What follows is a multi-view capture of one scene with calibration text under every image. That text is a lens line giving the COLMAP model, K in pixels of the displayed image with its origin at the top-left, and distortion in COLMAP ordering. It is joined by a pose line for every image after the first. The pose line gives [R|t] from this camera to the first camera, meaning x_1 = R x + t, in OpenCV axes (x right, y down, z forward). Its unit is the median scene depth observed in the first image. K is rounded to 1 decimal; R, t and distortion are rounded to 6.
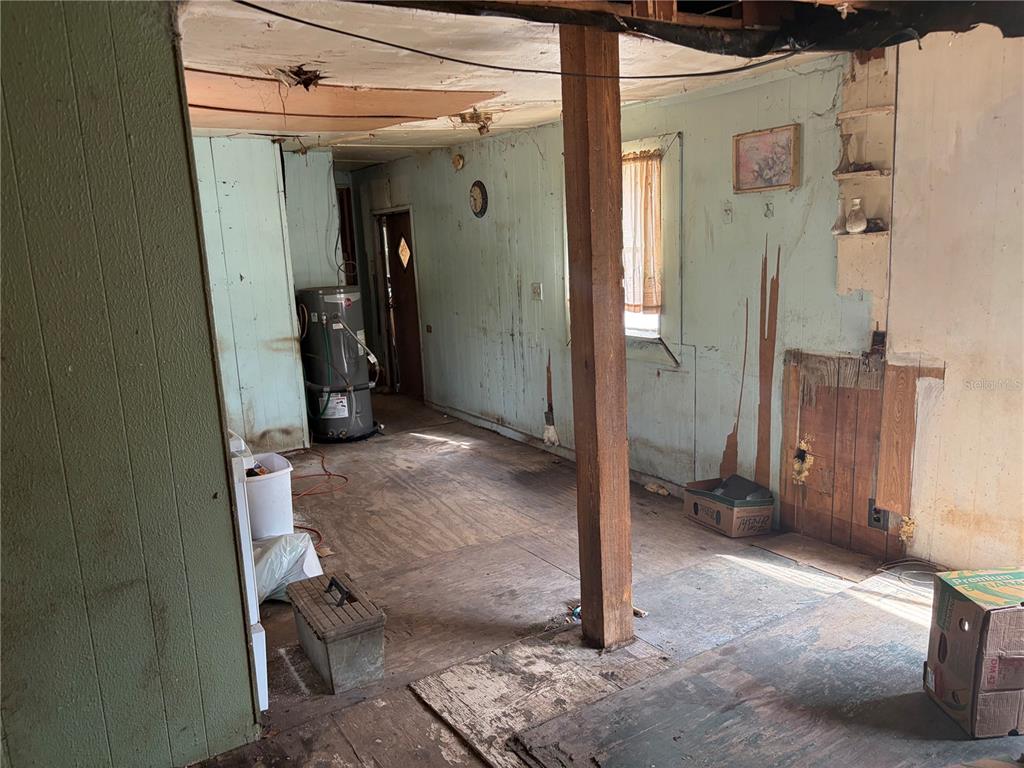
lens RADIAL K [[771.1, 0, 512.7], [0, 771.1, 392.0], [0, 0, 1]] dist [0.046245, -0.054638]
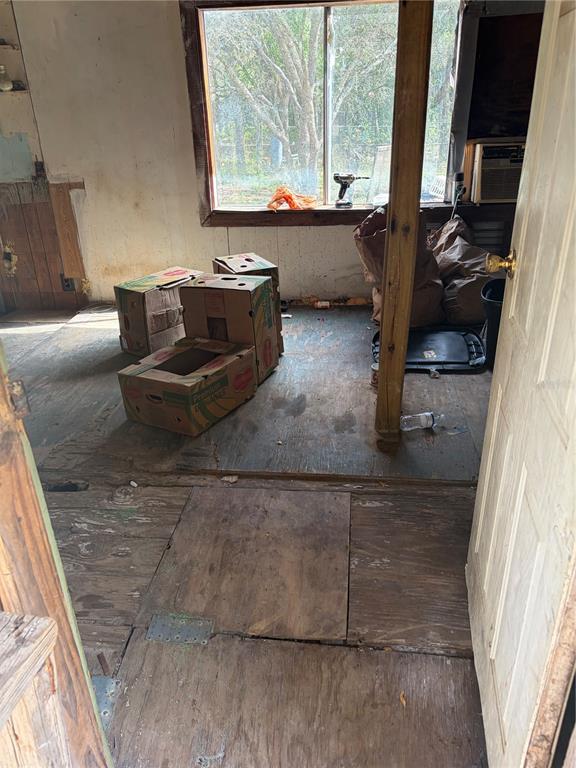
lens RADIAL K [[578.3, 0, 289.5], [0, 578.3, 378.8], [0, 0, 1]] dist [0.046245, -0.054638]
pose [[0.631302, -0.305049, 0.713024, -0.183527], [0.146507, 0.949748, 0.276611, 0.089882], [-0.761573, -0.070163, 0.644270, -0.166807]]
